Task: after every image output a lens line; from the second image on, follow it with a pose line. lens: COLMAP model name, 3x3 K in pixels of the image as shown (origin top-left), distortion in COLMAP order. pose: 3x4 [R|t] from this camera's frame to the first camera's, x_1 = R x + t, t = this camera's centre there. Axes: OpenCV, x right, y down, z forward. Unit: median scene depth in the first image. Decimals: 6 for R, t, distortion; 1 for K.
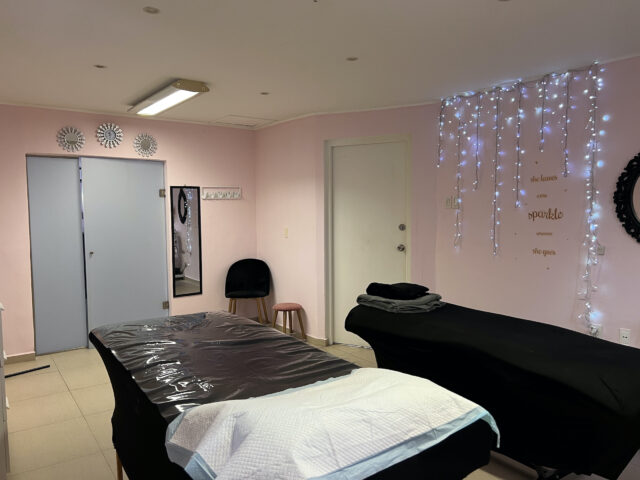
lens RADIAL K [[490.5, 0, 320.0], [0, 490.5, 240.0], [0, 0, 1]] dist [0.008716, 0.003172]
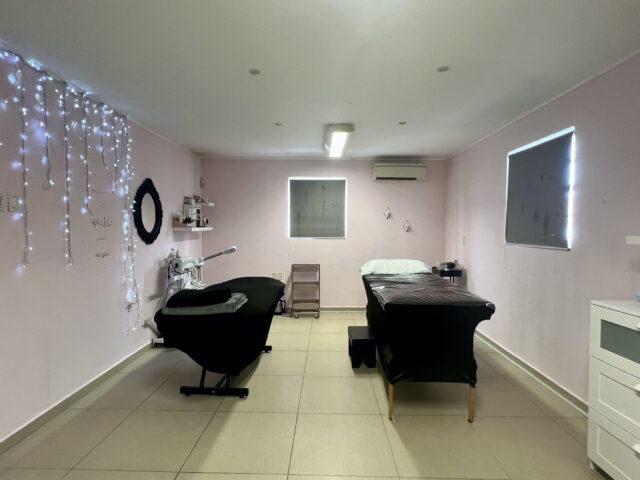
lens RADIAL K [[323.4, 0, 320.0], [0, 323.4, 240.0], [0, 0, 1]] dist [0.000381, -0.000019]
pose [[-0.797128, -0.019749, 0.603487, -0.416702], [0.037586, 0.995904, 0.082238, -0.055125], [-0.602639, 0.088237, -0.793120, 1.318550]]
